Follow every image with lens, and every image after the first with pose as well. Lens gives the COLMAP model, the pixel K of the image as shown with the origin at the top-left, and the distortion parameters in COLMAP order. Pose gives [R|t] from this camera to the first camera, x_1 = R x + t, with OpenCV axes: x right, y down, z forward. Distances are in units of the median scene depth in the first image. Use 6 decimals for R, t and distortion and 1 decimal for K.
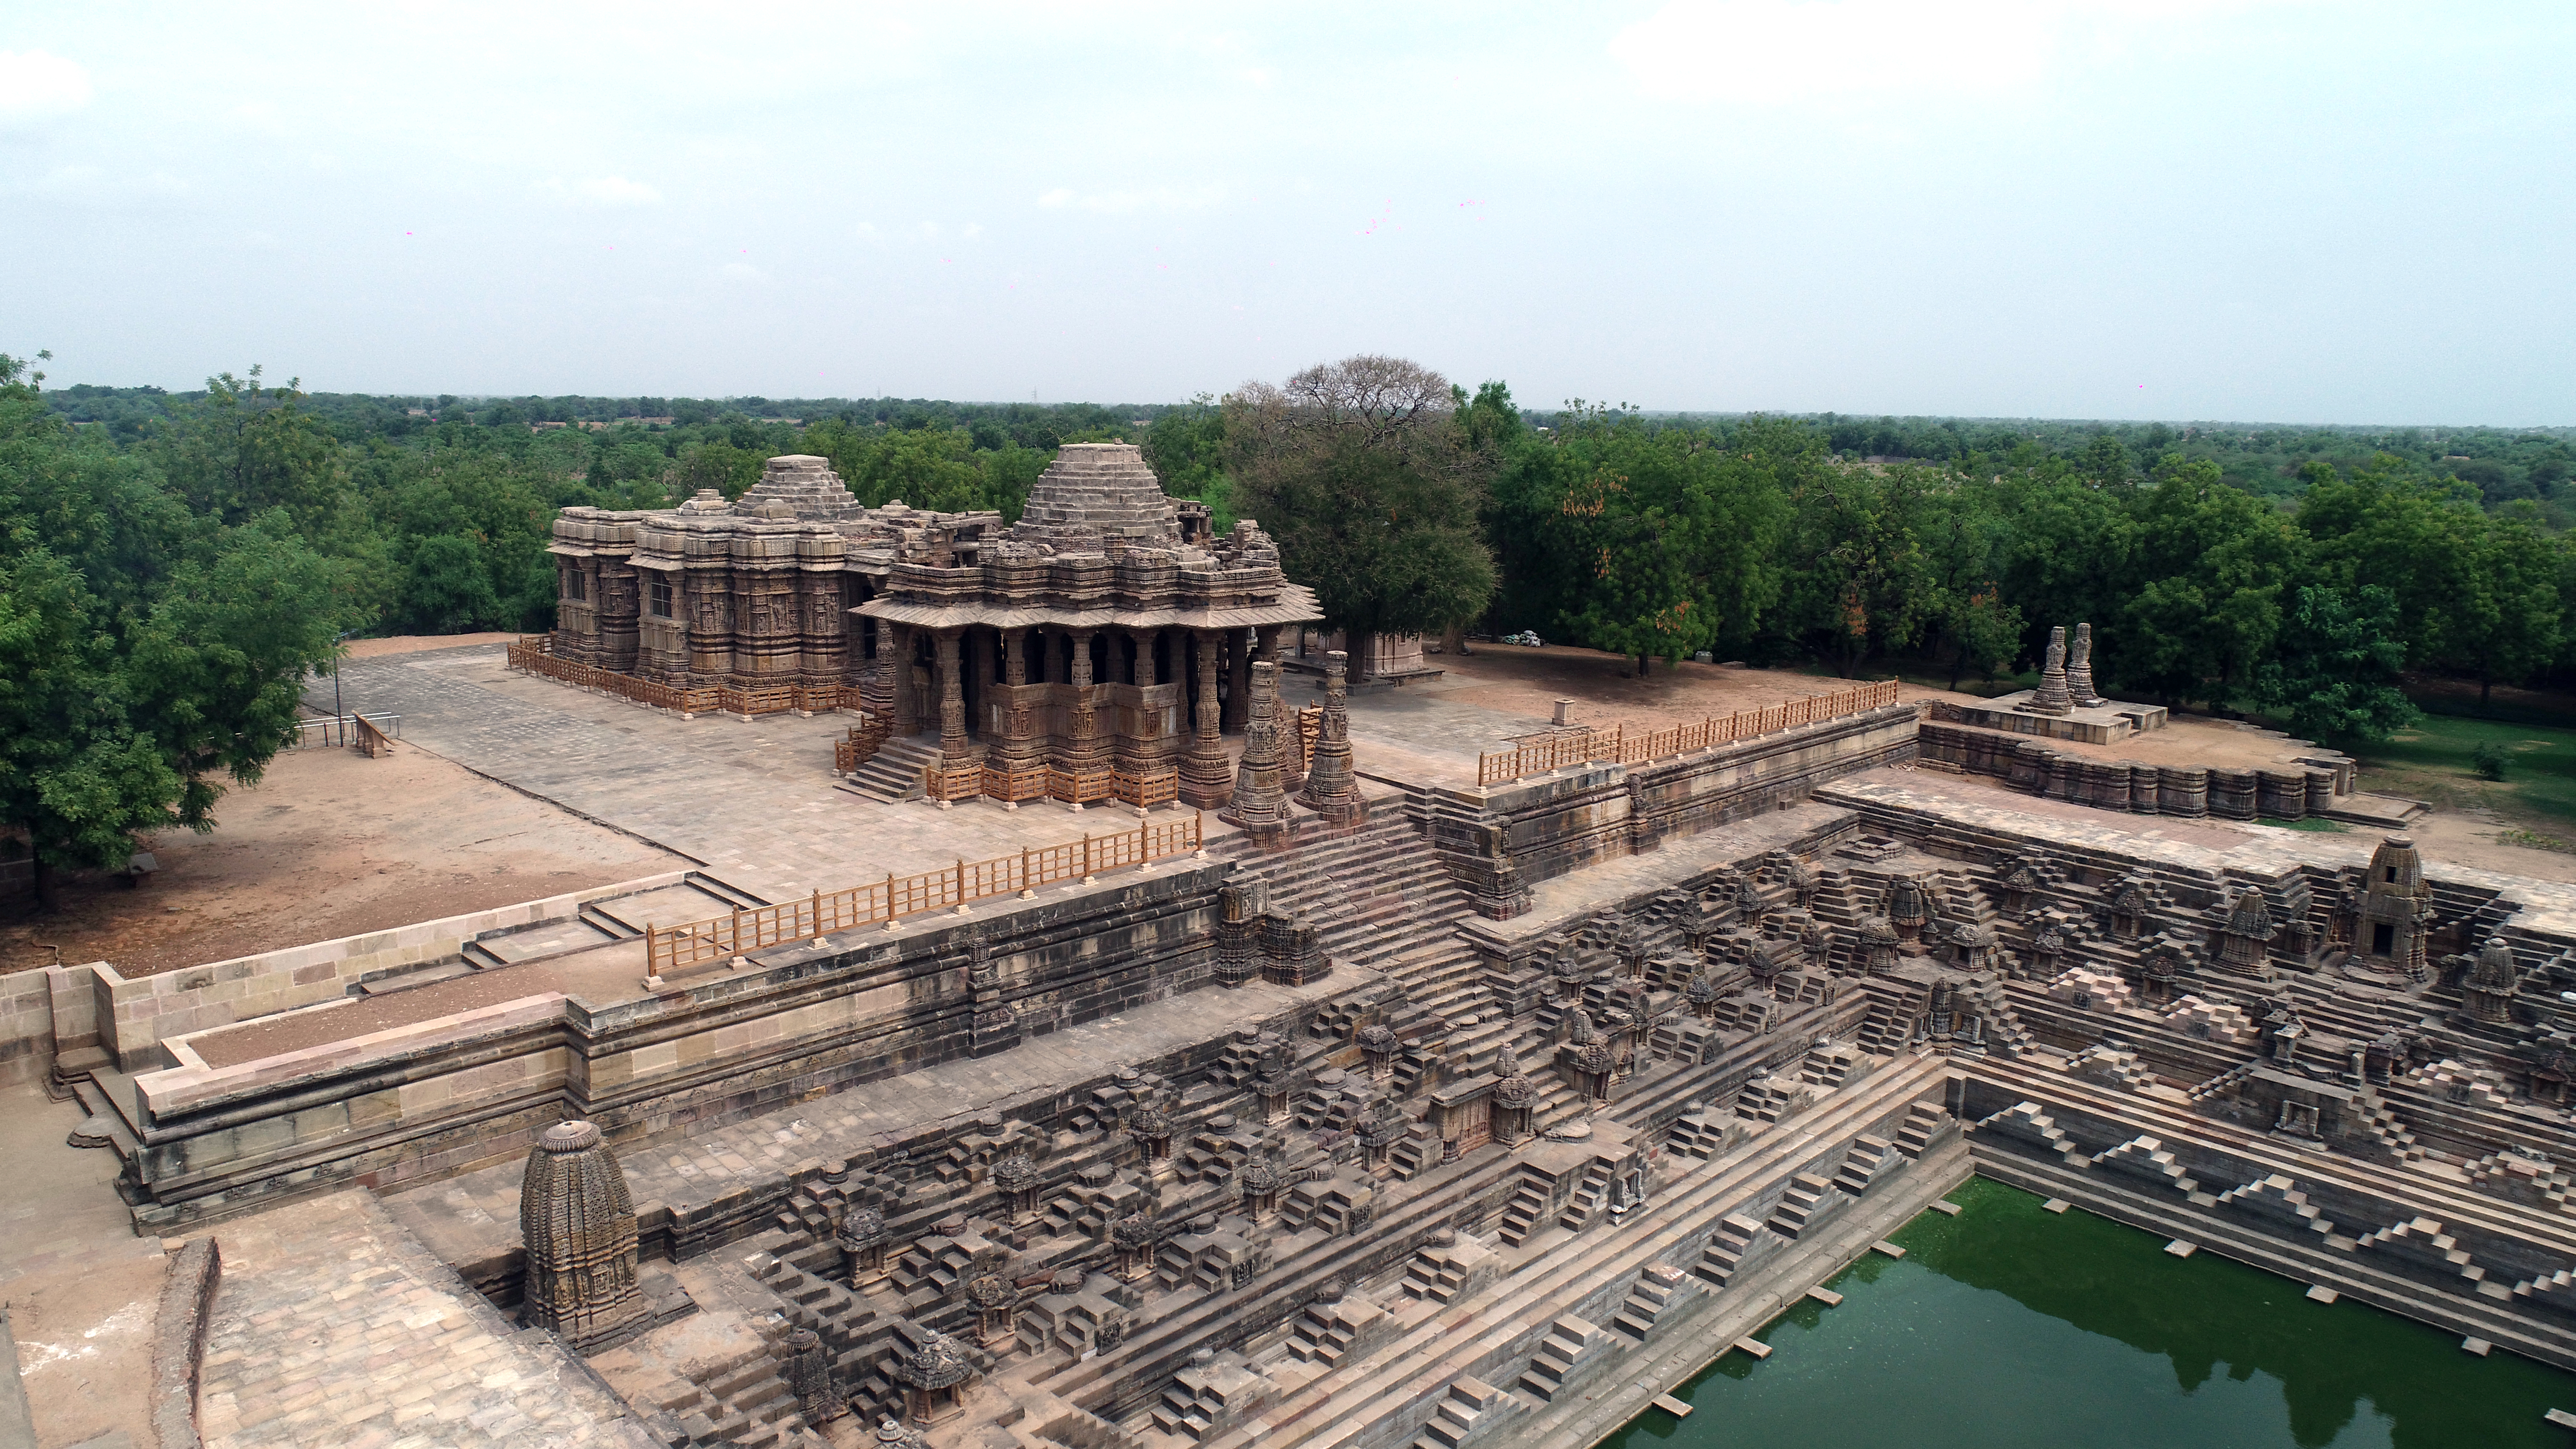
lens RADIAL K [[1702.6, 0, 1296.3], [0, 1702.6, 729.9], [0, 0, 1]] dist [-0.002712, 0.003260]
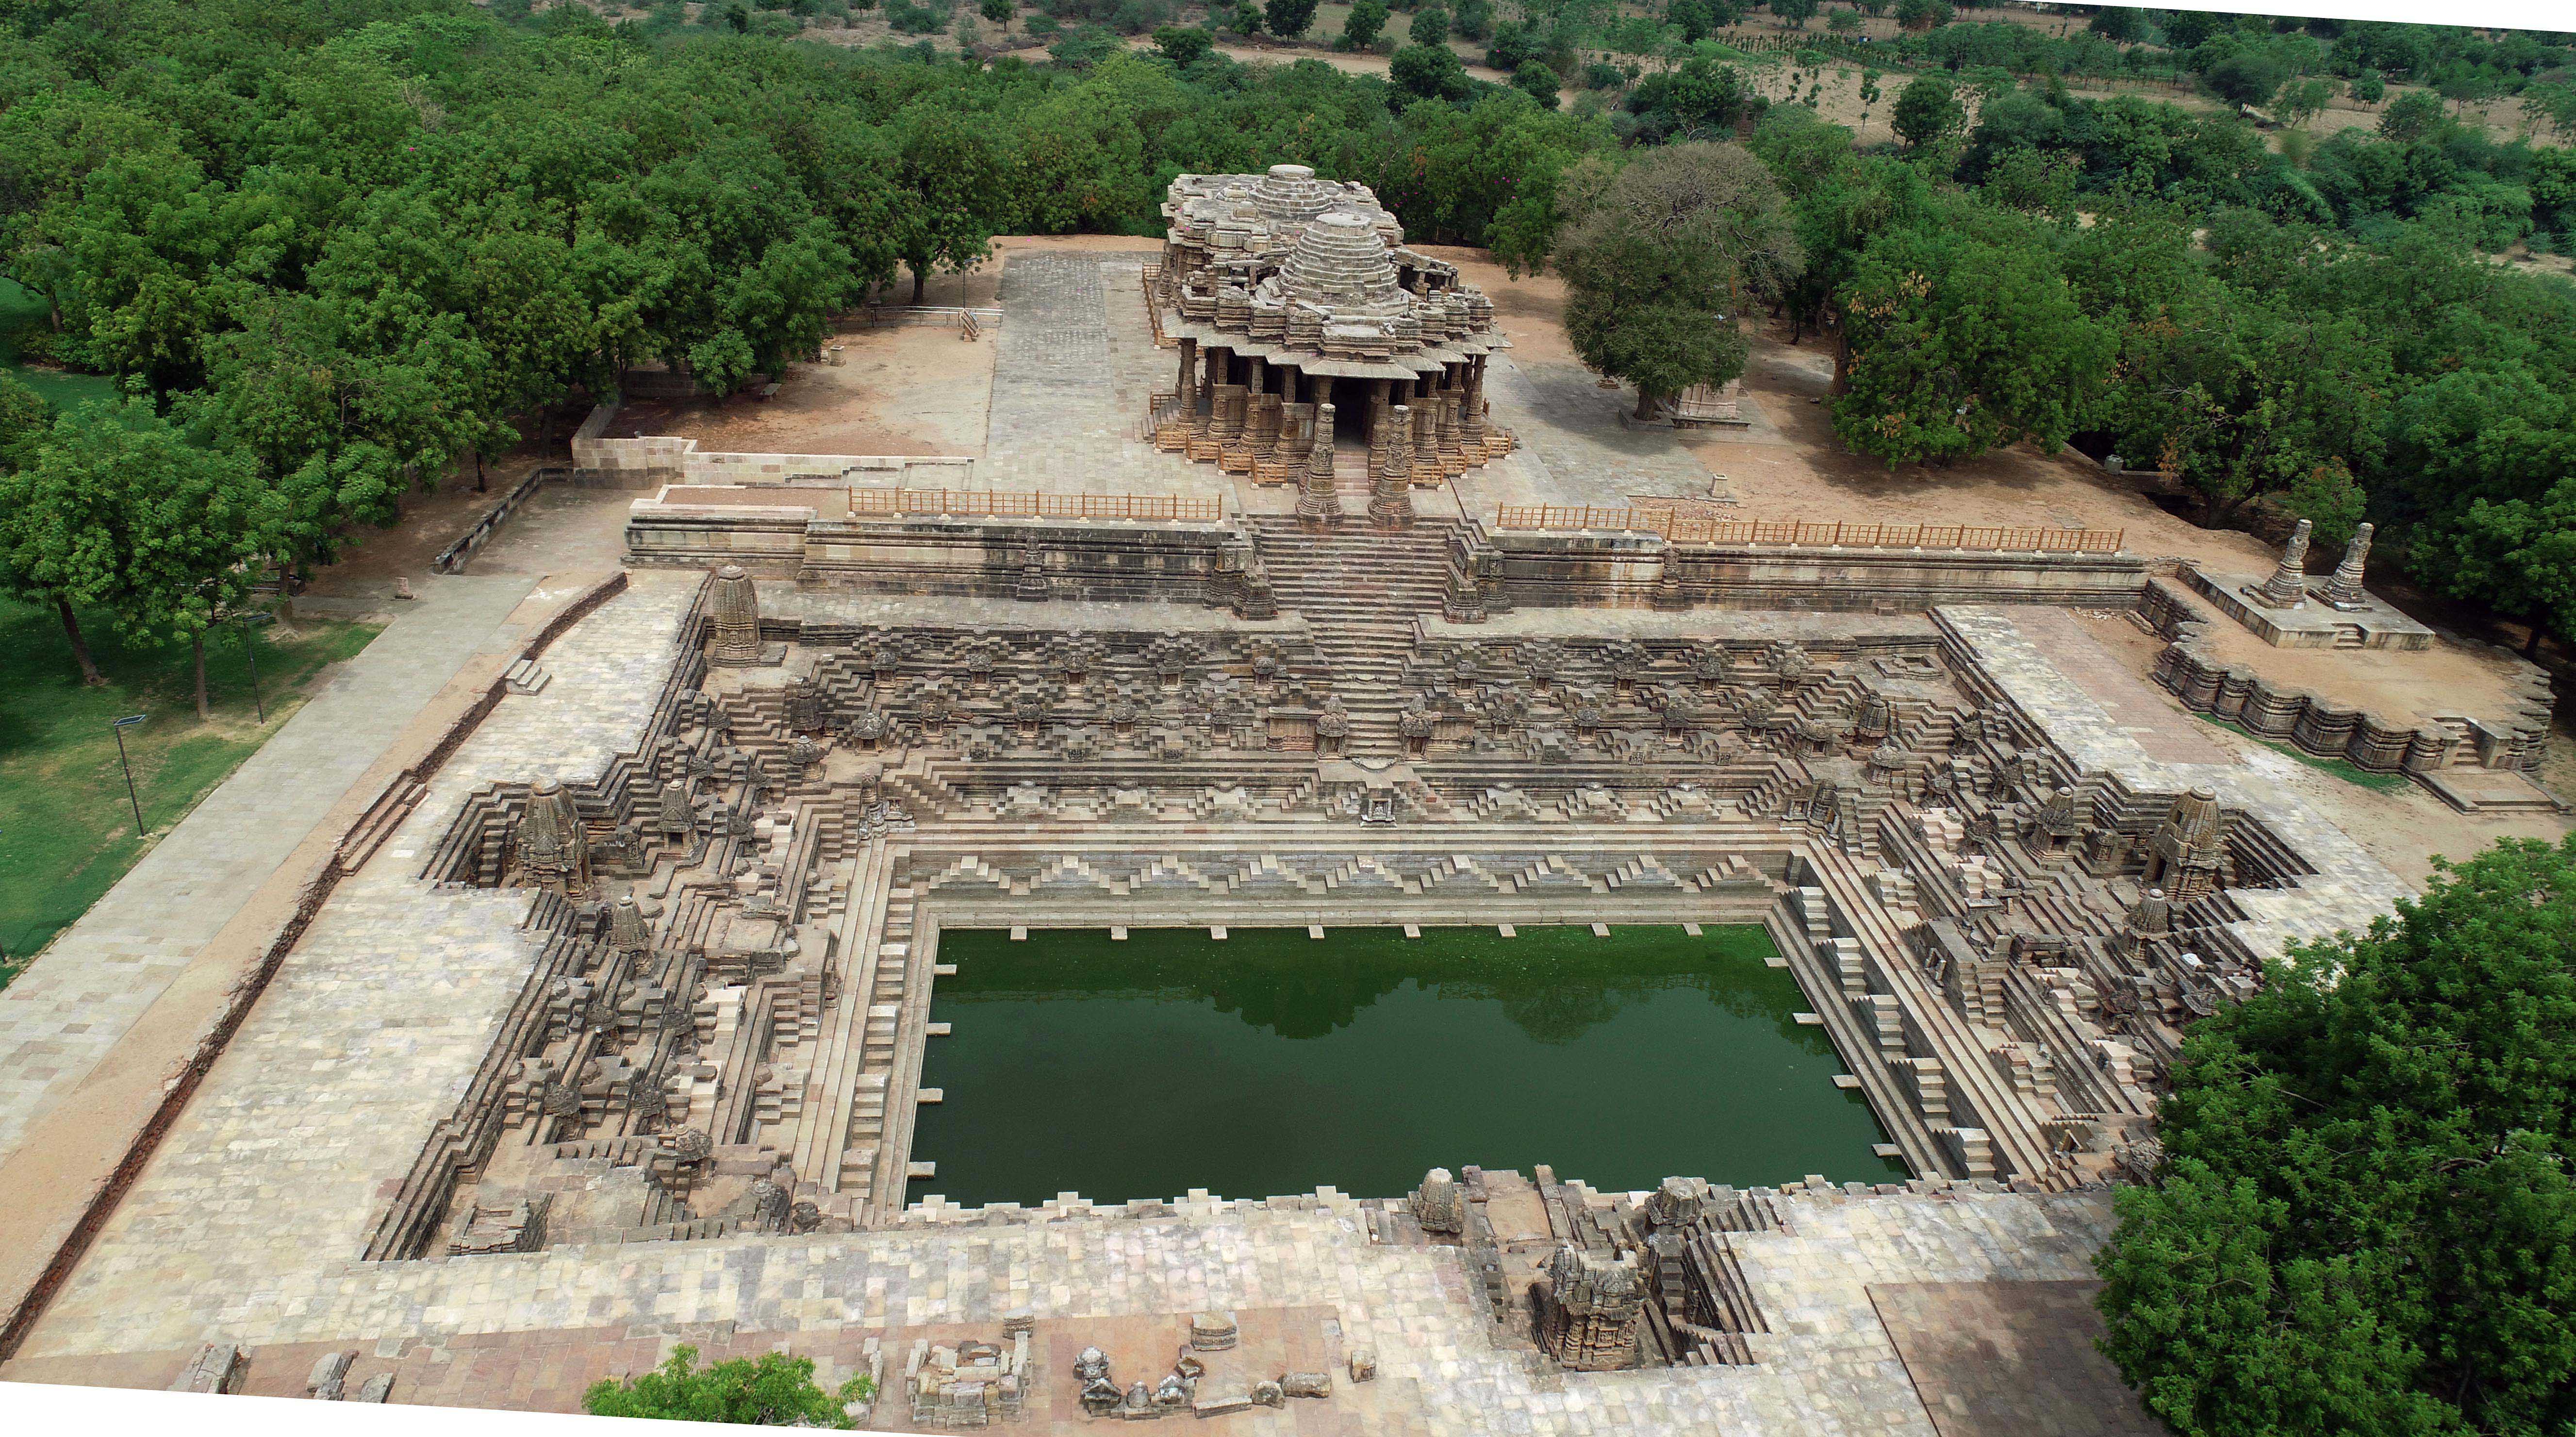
lens RADIAL K [[1702.9, 0, 1277.7], [0, 1702.9, 715.3], [0, 0, 1]] dist [-0.002712, 0.003260]
pose [[0.781862, 0.315381, -0.537799, 0.999136], [-0.170604, 0.937919, 0.301995, -0.274698], [0.599655, -0.144368, 0.787128, -0.258822]]
